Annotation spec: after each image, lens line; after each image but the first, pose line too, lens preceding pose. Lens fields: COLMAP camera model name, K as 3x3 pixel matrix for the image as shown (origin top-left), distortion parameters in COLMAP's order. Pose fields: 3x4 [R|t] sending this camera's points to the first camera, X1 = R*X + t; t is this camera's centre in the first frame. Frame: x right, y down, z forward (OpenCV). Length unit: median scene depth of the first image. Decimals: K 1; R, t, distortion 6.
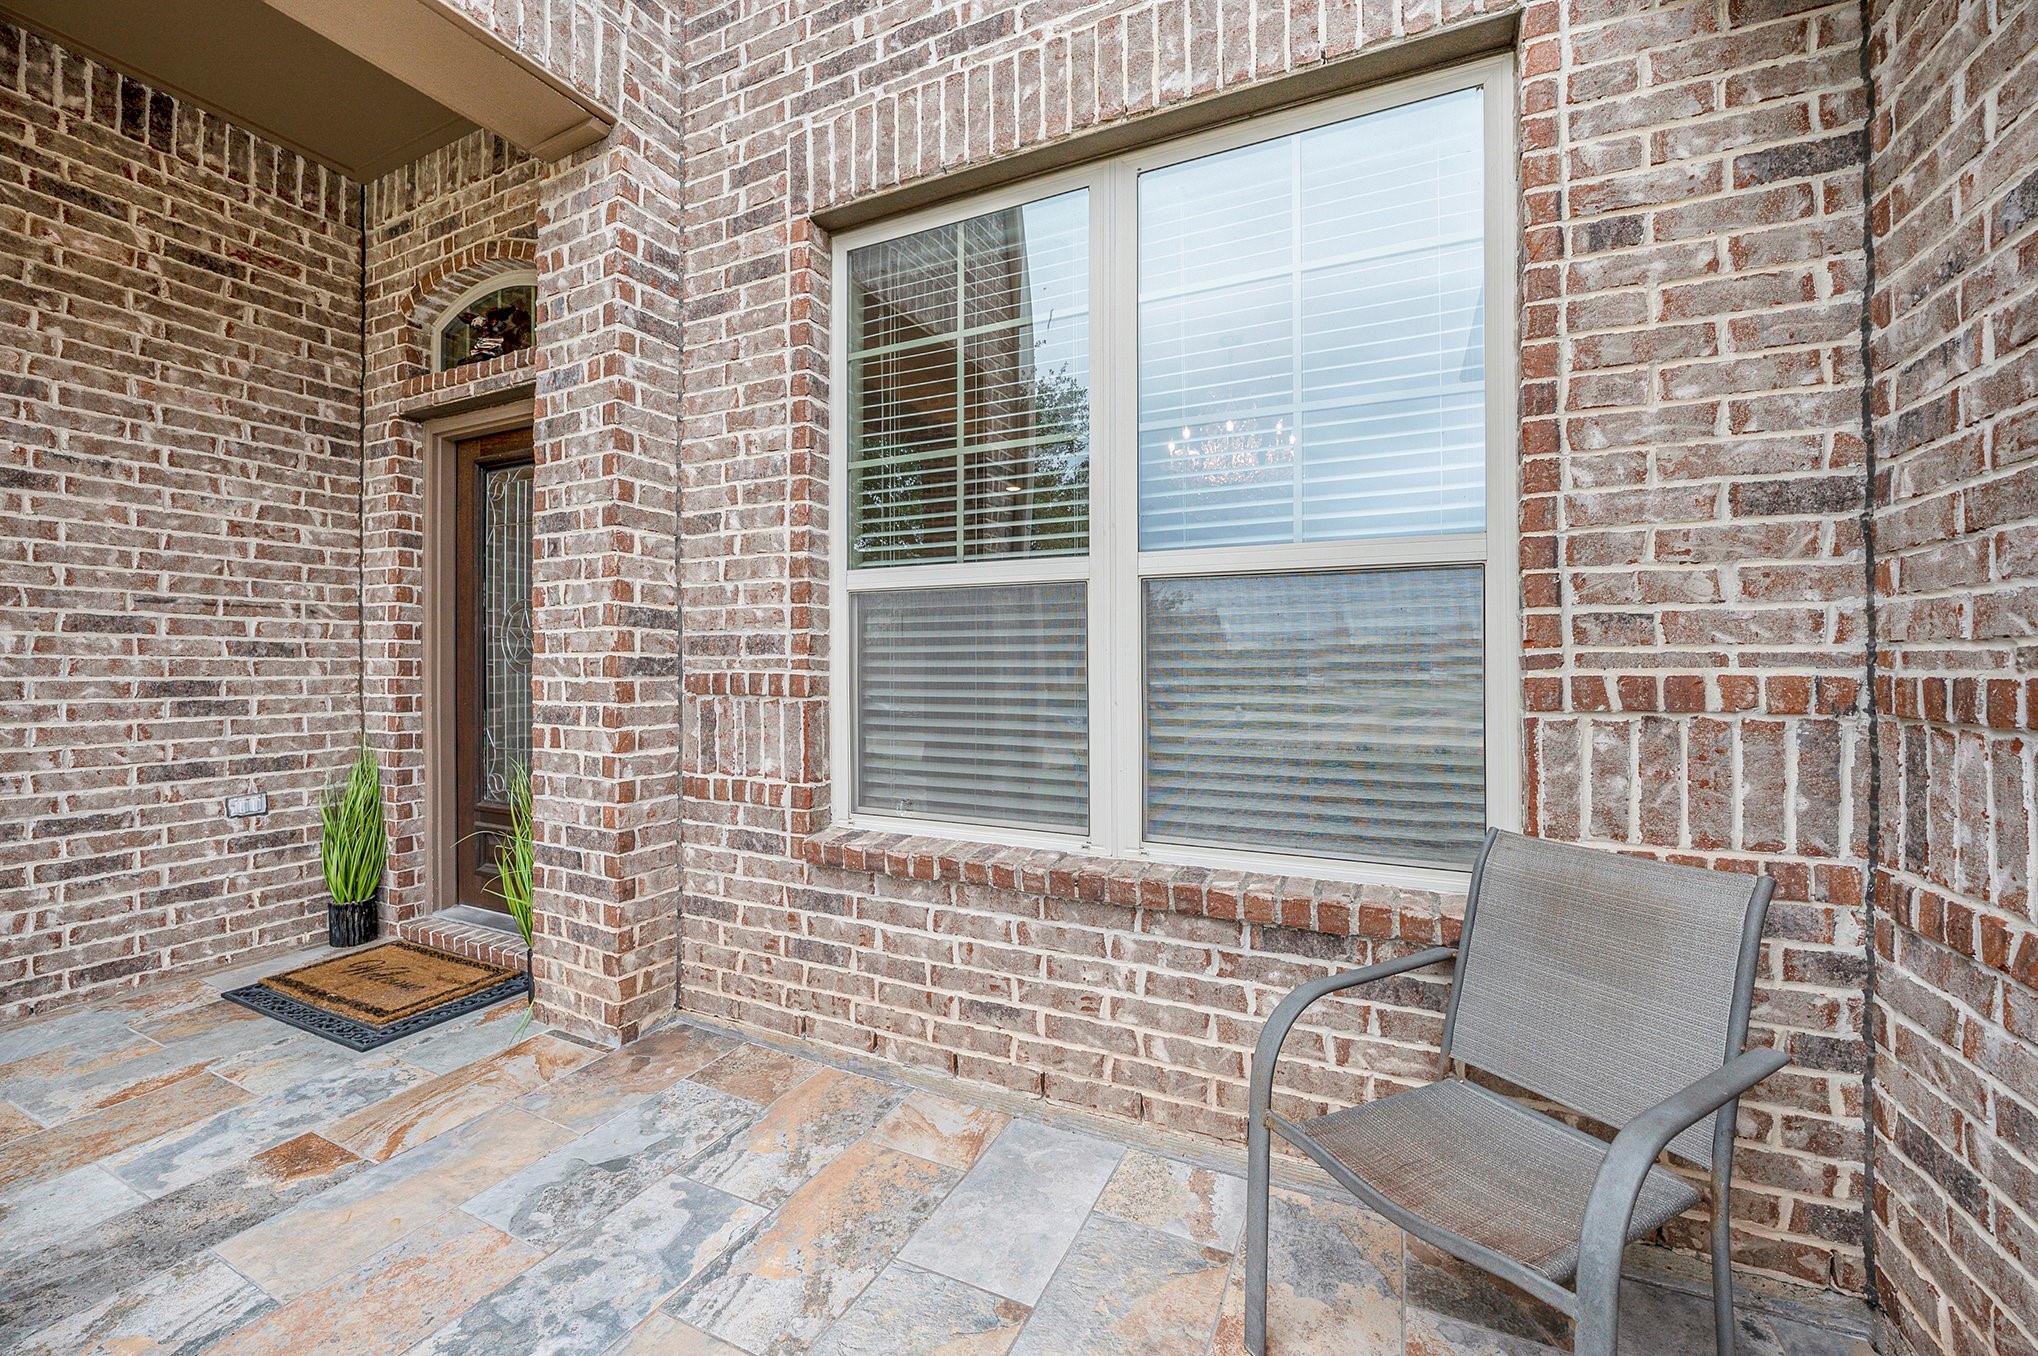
lens RADIAL K [[821.2, 0, 1013.1], [0, 821.2, 668.4], [0, 0, 1]] dist [-0.020725, -0.000621]
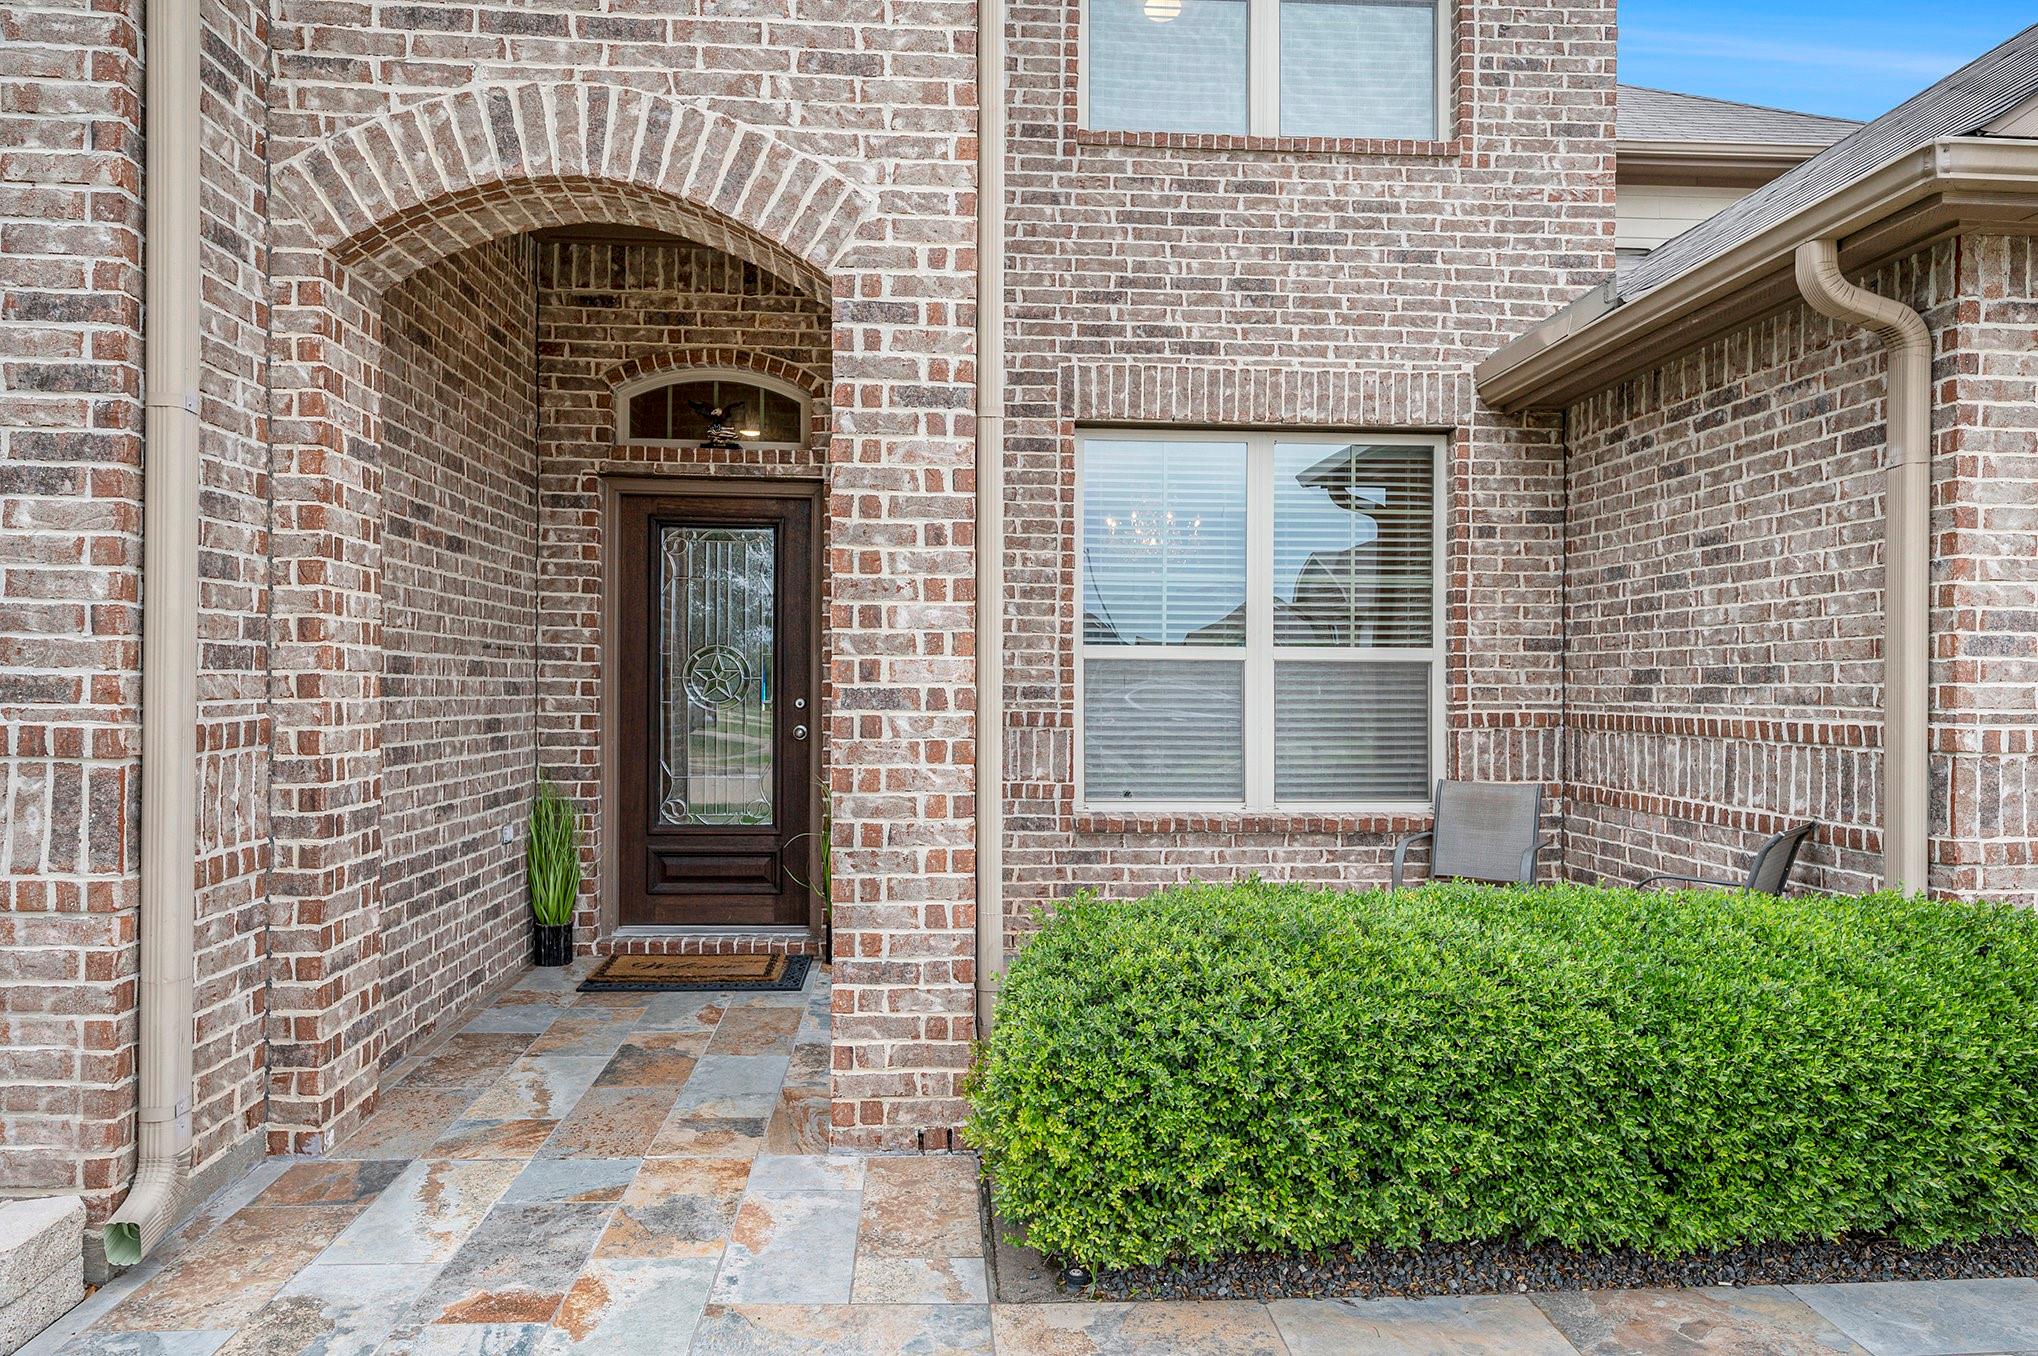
lens RADIAL K [[1336.6, 0, 999.2], [0, 1336.6, 651.3], [0, 0, 1]] dist [0.042027, 0.000204]
pose [[0.862948, 0.015312, 0.505061, -1.658670], [-0.003390, 0.999694, -0.024516, -0.046316], [-0.505282, 0.019444, 0.862735, -1.132292]]
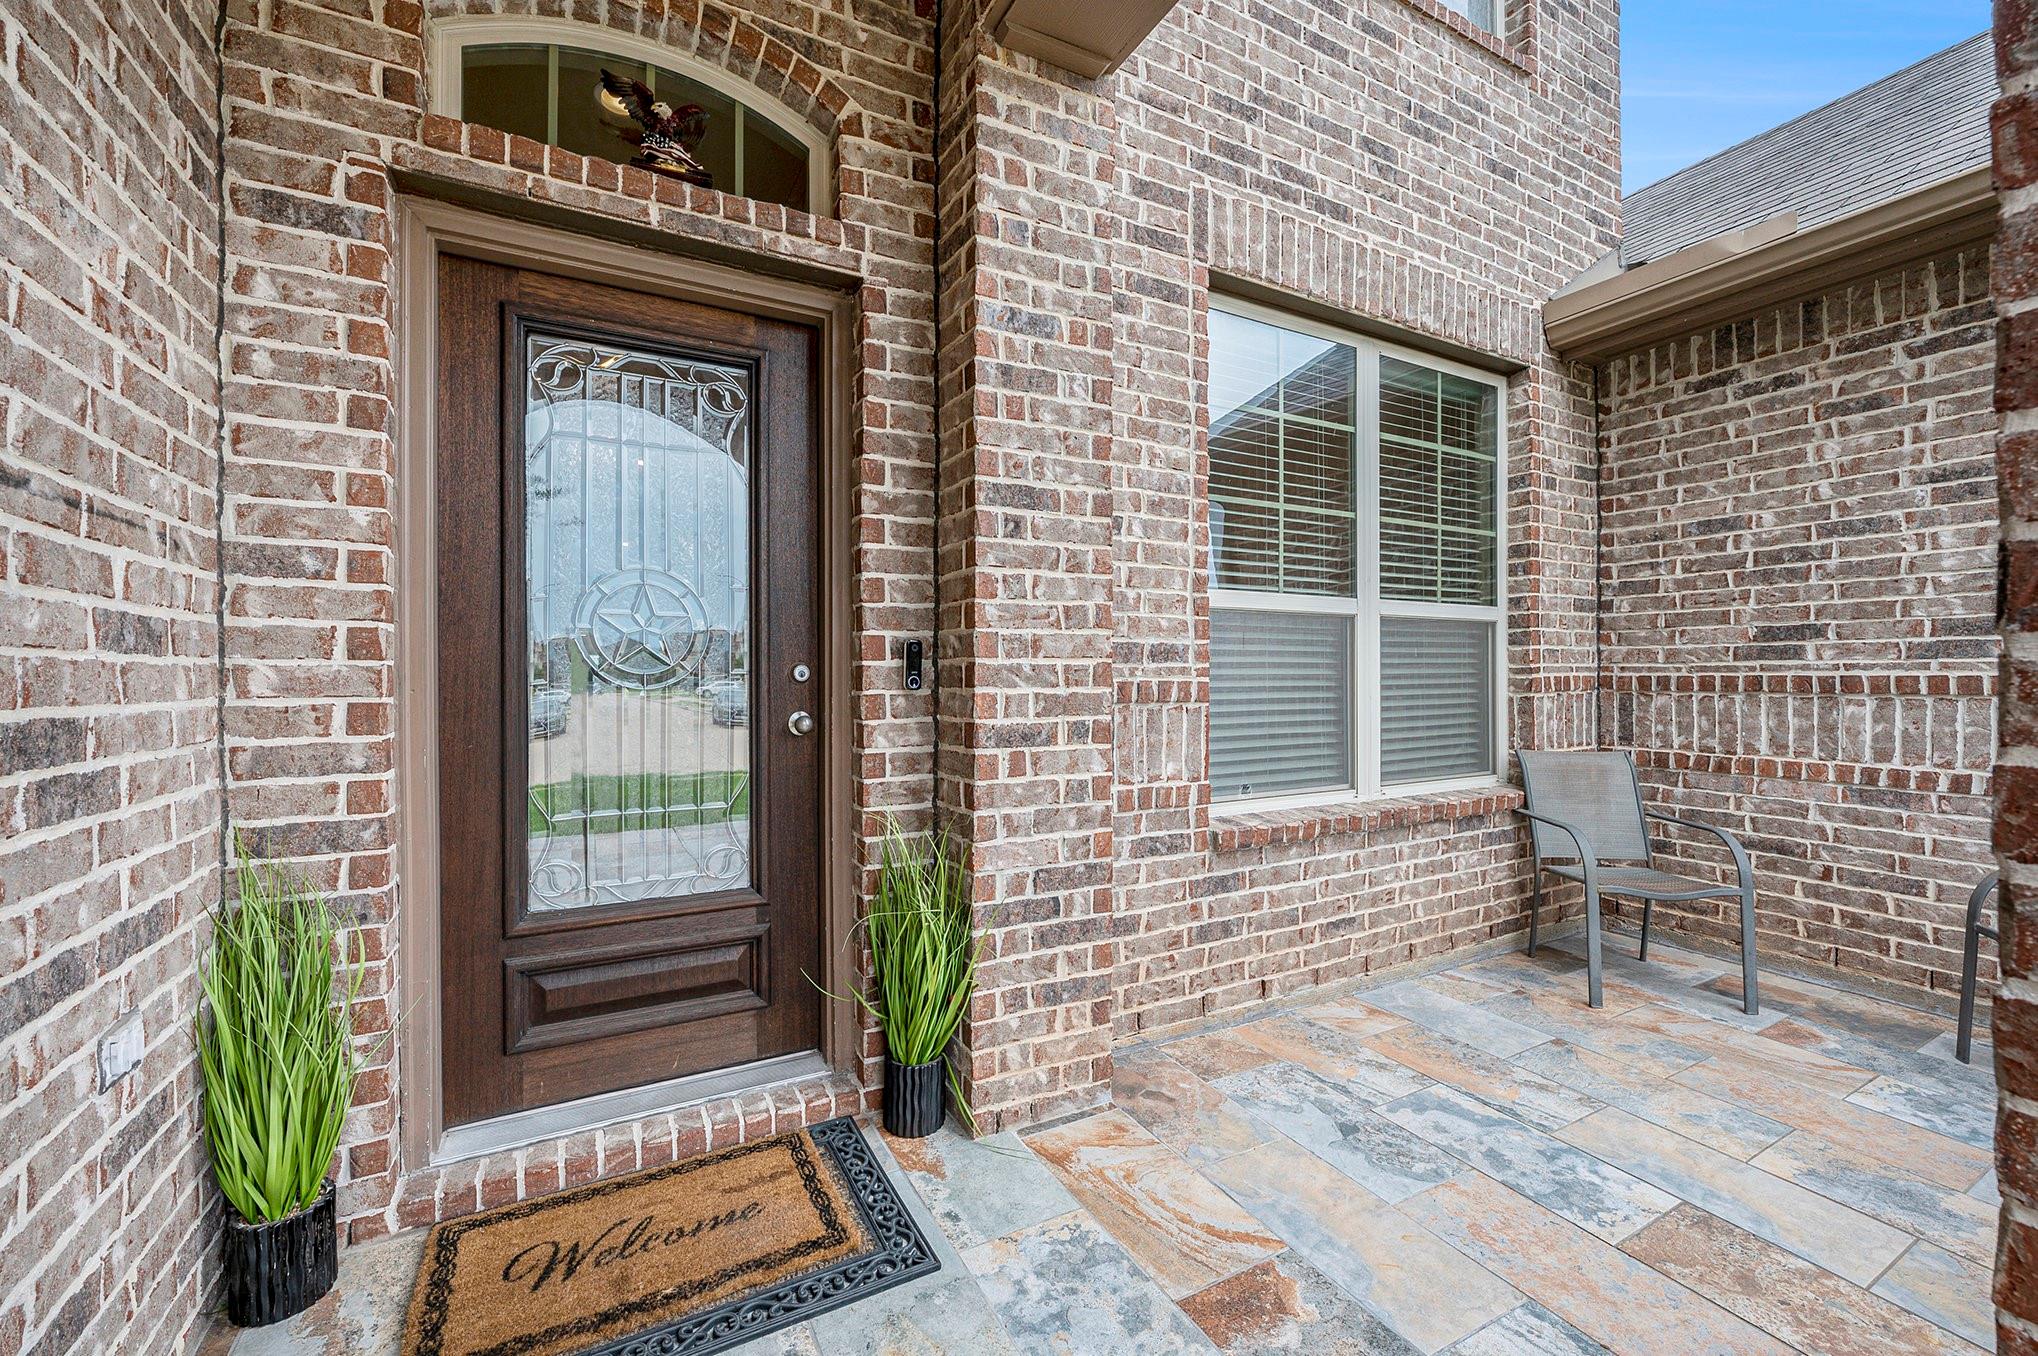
lens RADIAL K [[826.6, 0, 1025.0], [0, 826.6, 663.0], [0, 0, 1]] dist [-0.016576, 0.000445]
pose [[0.584177, 0.007158, 0.811595, -1.291071], [0.003677, 0.999927, -0.011466, -0.005160], [-0.811618, 0.009683, 0.584109, 0.549124]]
